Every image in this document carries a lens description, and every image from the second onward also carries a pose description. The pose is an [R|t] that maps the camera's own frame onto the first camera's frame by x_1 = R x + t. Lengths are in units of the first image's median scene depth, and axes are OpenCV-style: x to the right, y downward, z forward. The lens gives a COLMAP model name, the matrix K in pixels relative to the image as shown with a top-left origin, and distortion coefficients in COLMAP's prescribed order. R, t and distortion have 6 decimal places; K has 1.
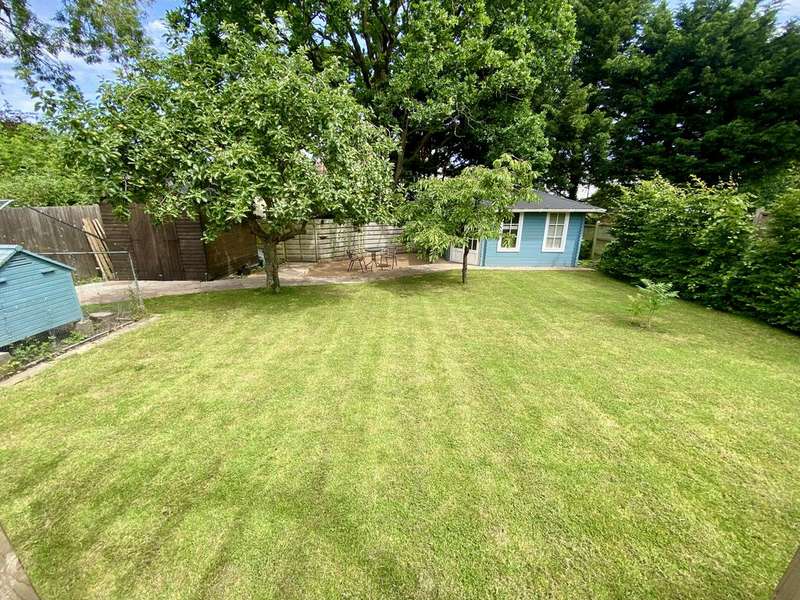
lens RADIAL K [[321.7, 0, 399.2], [0, 321.7, 298.7], [0, 0, 1]] dist [0.016220, -0.017997]
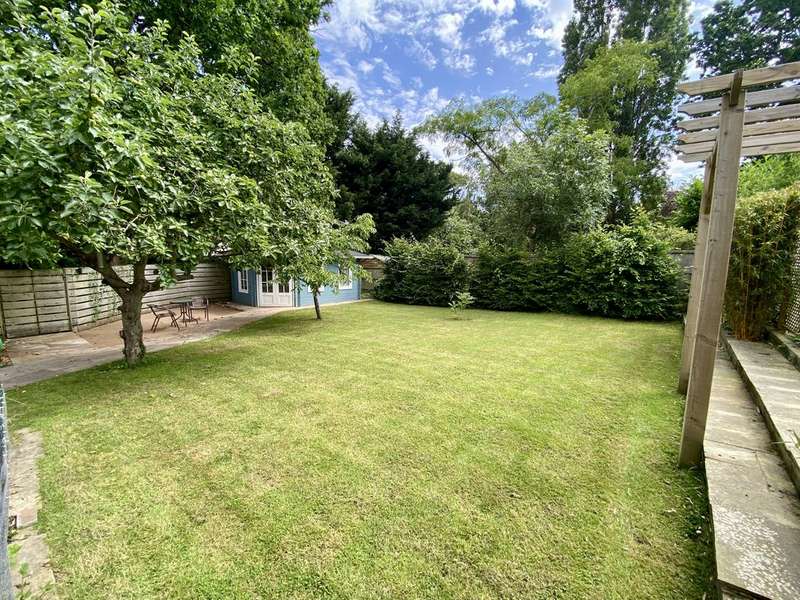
lens RADIAL K [[322.0, 0, 399.6], [0, 322.0, 300.5], [0, 0, 1]] dist [0.019978, -0.020155]
pose [[0.620304, -0.100316, 0.777920, -0.647238], [0.212794, 0.976115, -0.043806, -0.004886], [-0.754945, 0.192710, 0.626834, 0.123912]]
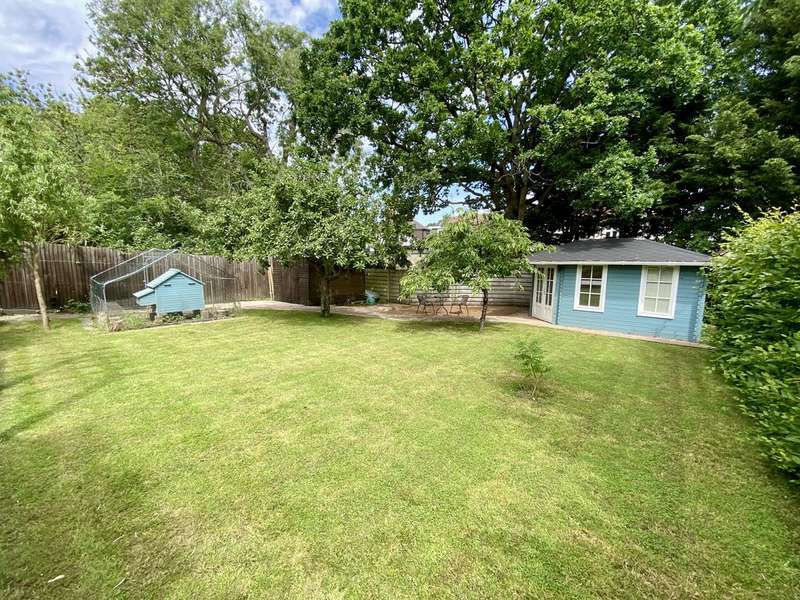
lens RADIAL K [[321.7, 0, 399.2], [0, 321.7, 298.7], [0, 0, 1]] dist [0.016220, -0.017997]
pose [[0.789181, 0.073974, -0.609690, 0.799506], [-0.178671, 0.977436, -0.112679, 0.006249], [0.587598, 0.197858, 0.784590, 0.100834]]
